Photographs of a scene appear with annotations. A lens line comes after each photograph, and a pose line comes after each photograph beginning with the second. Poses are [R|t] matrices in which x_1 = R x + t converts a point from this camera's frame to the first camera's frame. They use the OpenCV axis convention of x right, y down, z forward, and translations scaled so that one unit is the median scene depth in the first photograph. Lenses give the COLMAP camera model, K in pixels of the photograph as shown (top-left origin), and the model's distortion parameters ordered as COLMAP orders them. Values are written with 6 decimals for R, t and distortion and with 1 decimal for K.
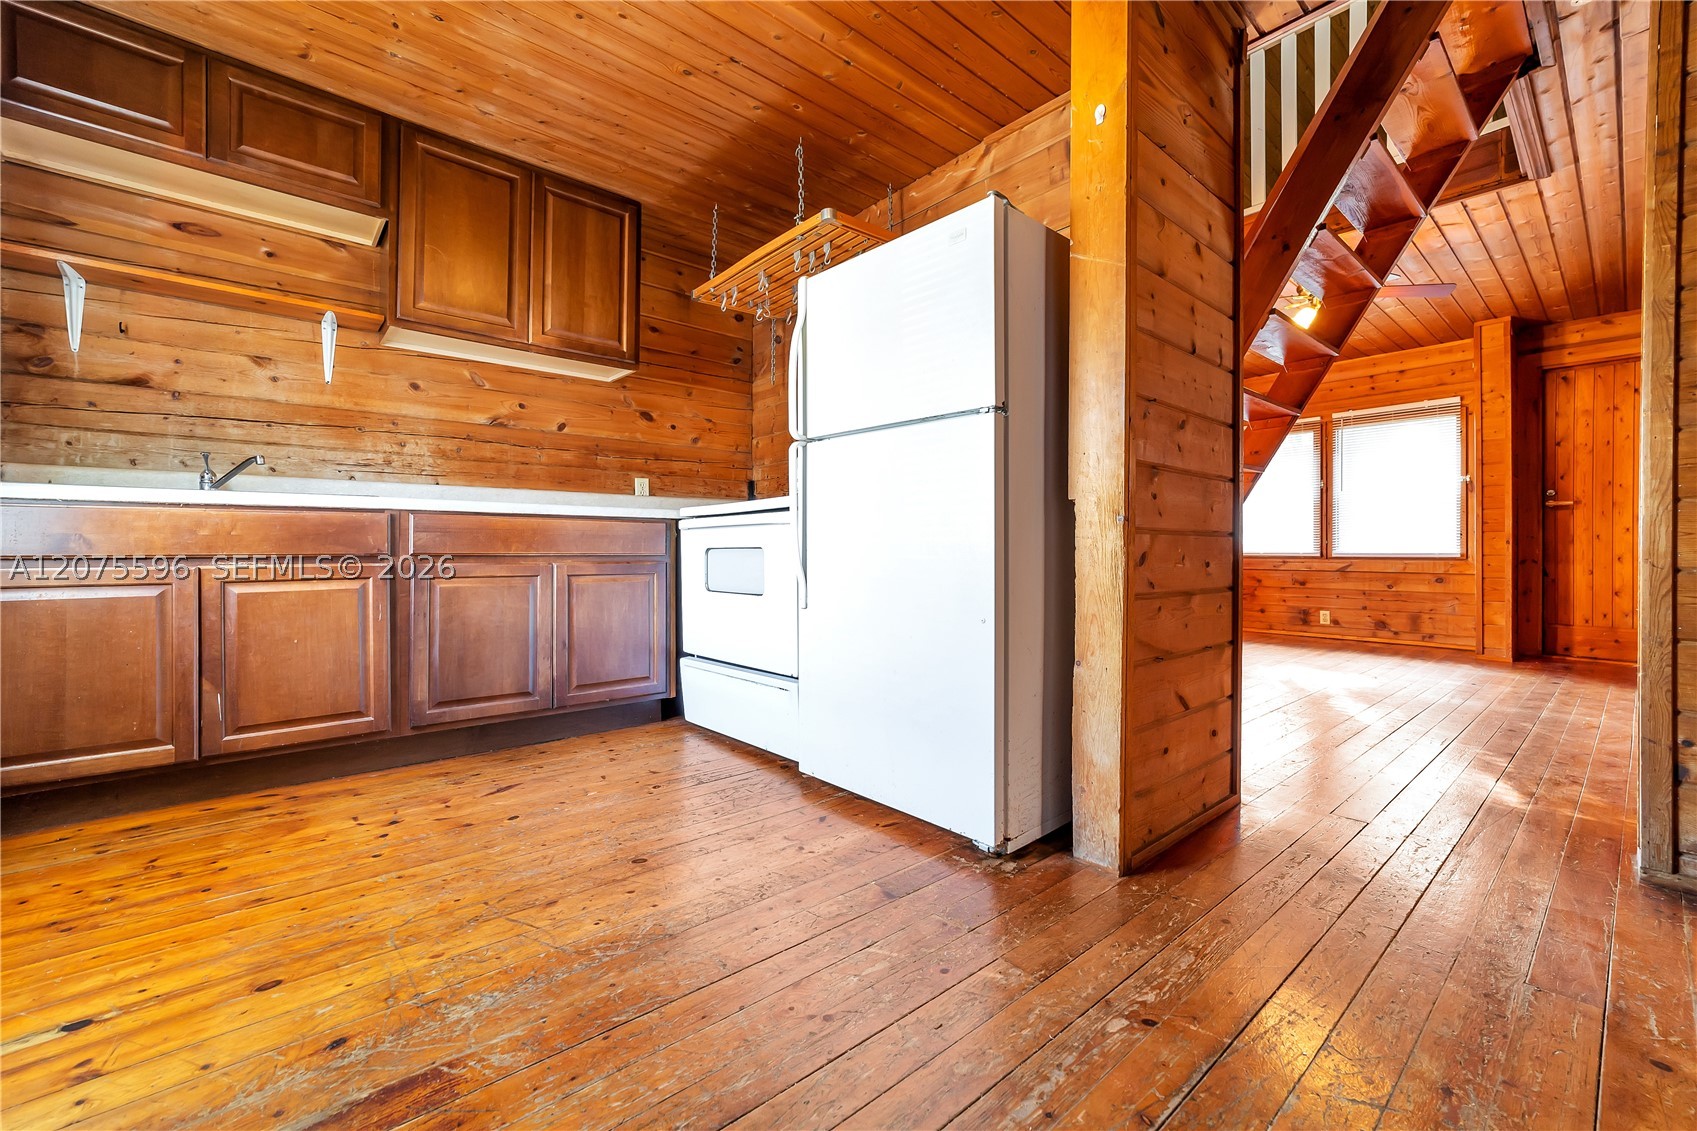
lens RADIAL K [[676.9, 0, 832.5], [0, 676.9, 556.1], [0, 0, 1]] dist [-0.010786, 0.004700]
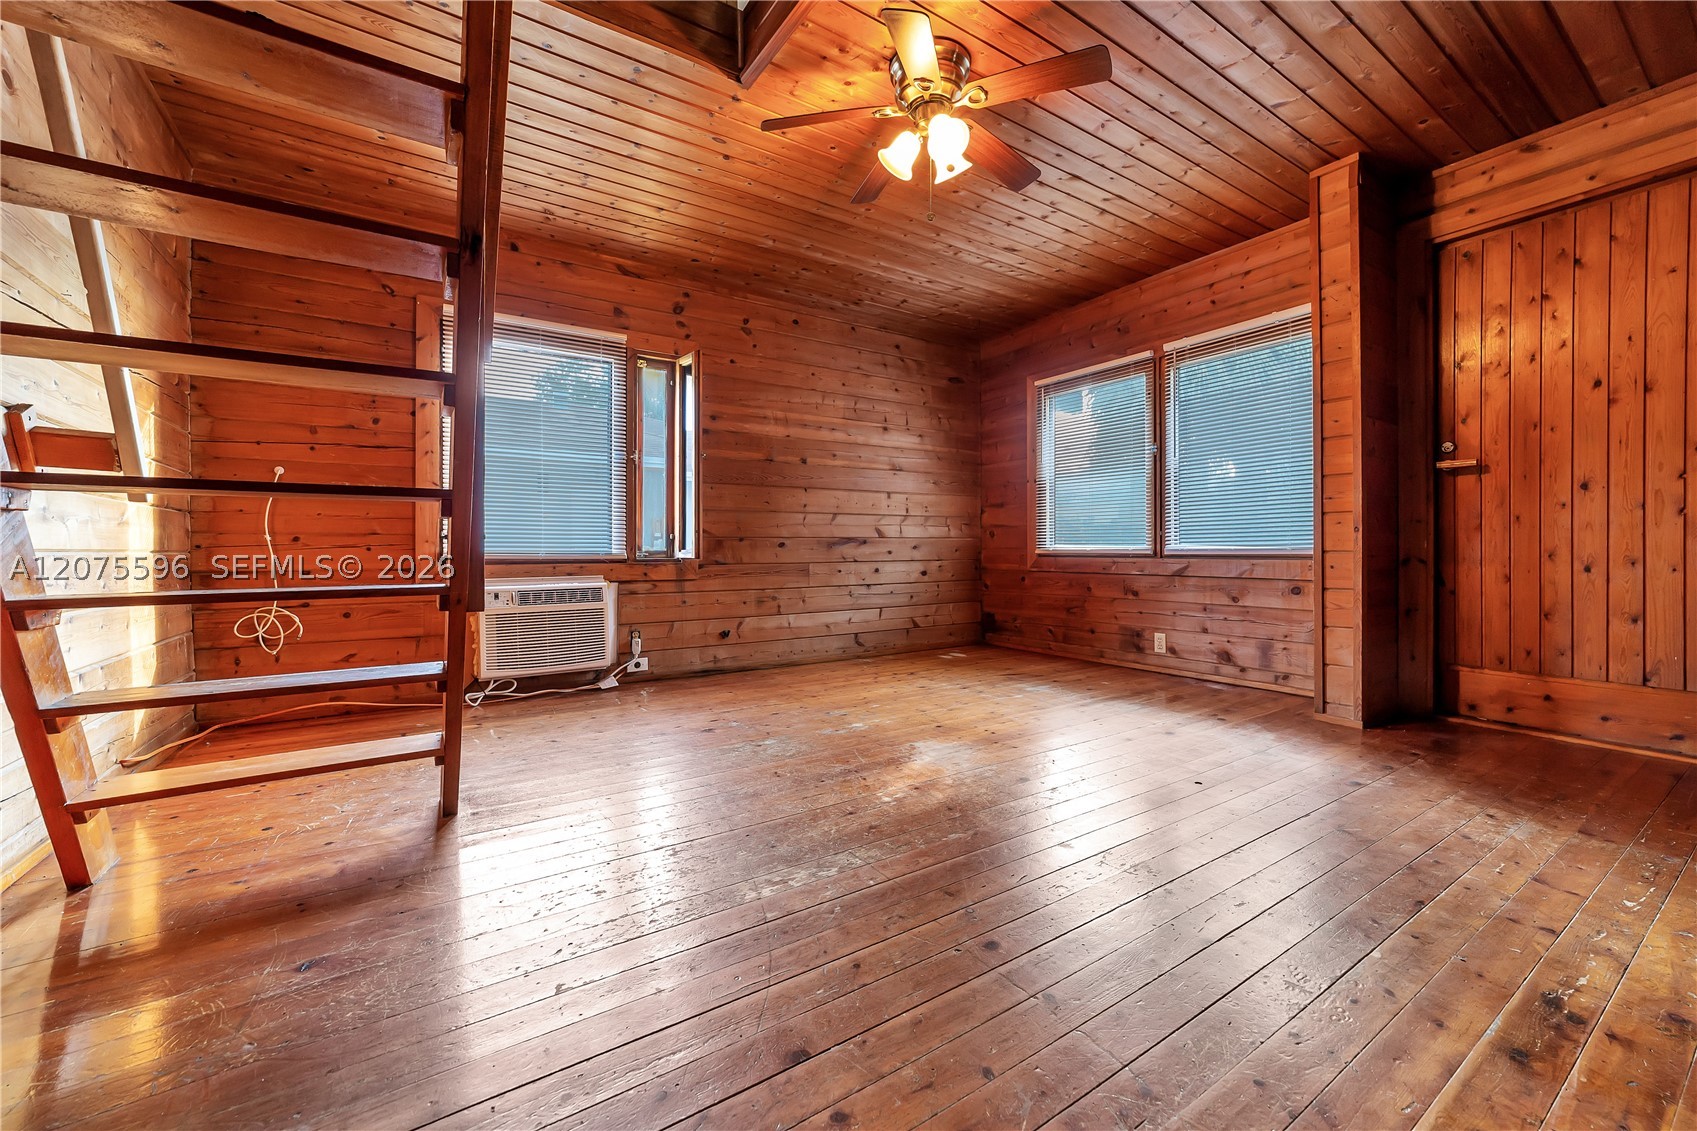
lens RADIAL K [[676.9, 0, 860.3], [0, 676.9, 557.1], [0, 0, 1]] dist [-0.010786, 0.004700]
pose [[0.992719, 0.005505, -0.120327, 0.611705], [-0.006227, 0.999965, -0.005620, 0.011308], [0.120292, 0.006328, 0.992718, 0.335005]]
